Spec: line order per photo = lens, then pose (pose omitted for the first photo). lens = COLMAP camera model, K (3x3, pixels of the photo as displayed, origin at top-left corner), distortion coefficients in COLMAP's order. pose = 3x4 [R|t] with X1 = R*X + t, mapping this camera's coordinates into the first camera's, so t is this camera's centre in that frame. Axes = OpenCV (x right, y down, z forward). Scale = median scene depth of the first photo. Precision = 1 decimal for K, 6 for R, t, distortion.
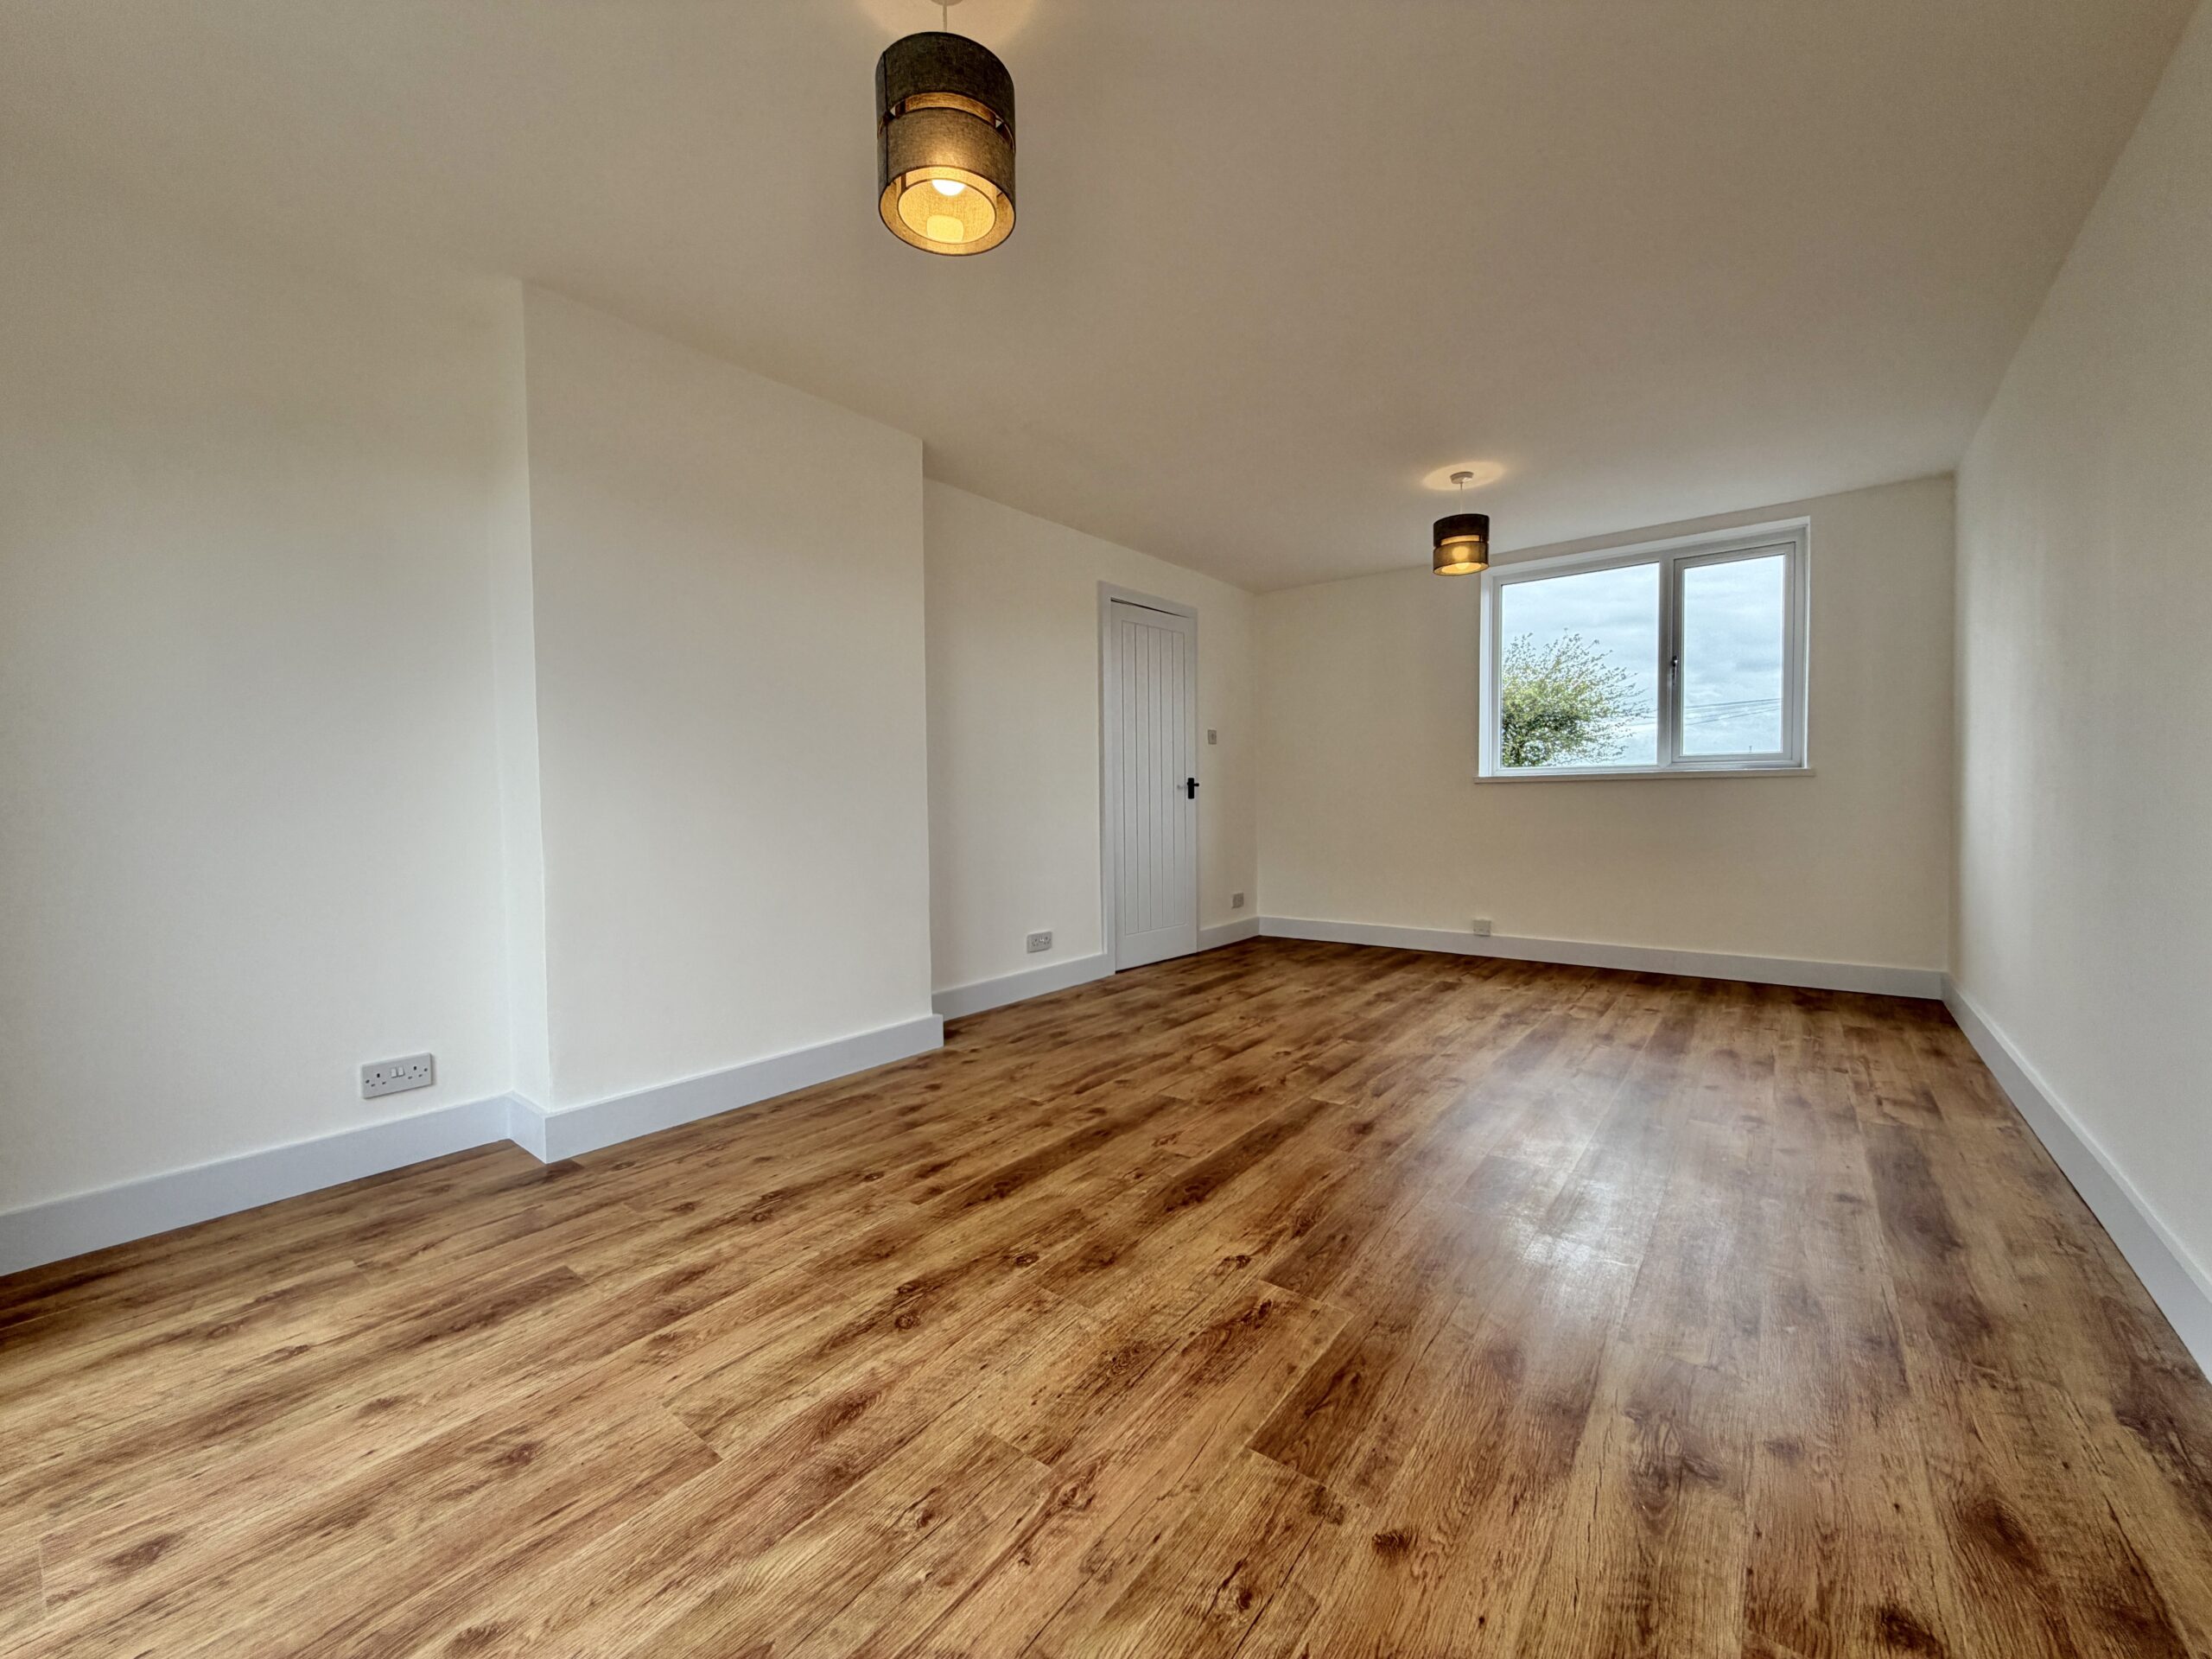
lens RADIAL K [[886.1, 0, 1104.2], [0, 886.1, 828.3], [0, 0, 1]] dist [-0.000188, -0.000155]
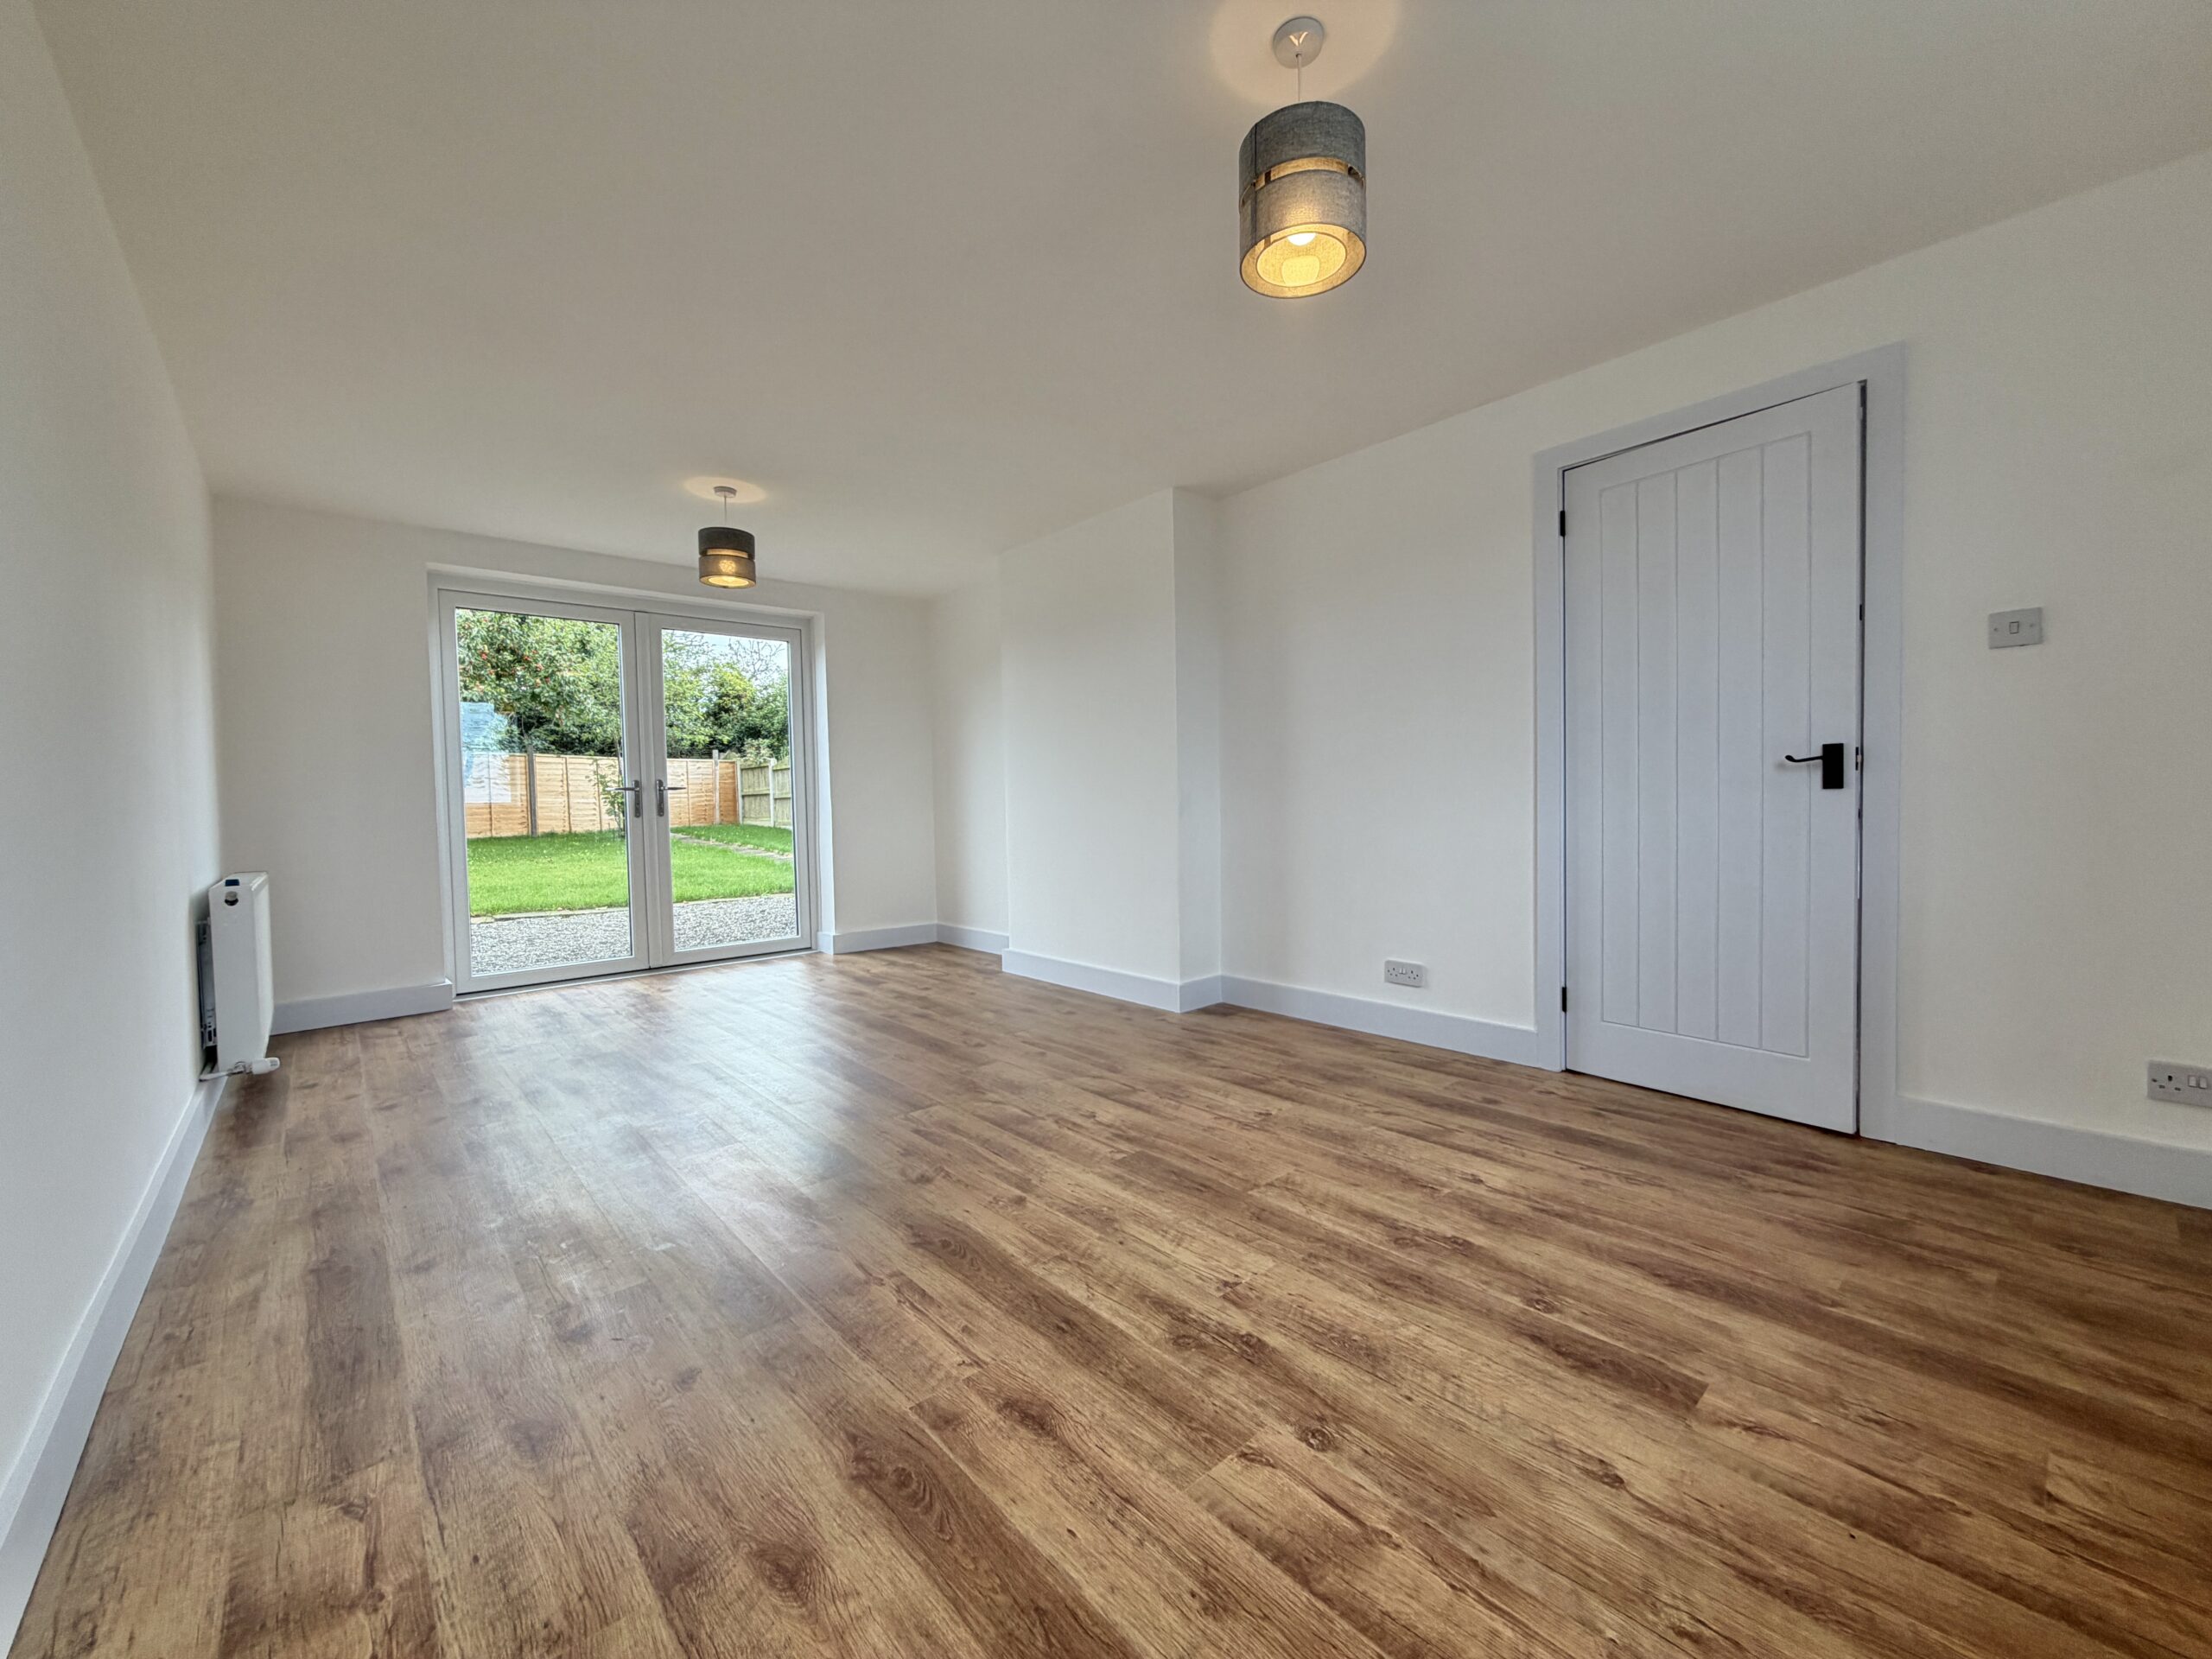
lens RADIAL K [[886.1, 0, 1104.3], [0, 886.1, 829.3], [0, 0, 1]] dist [-0.000188, -0.000155]
pose [[-0.187678, 0.049431, -0.980986, 0.983357], [-0.010524, 0.998574, 0.052330, -0.052114], [0.982174, 0.020145, -0.186890, 1.152939]]
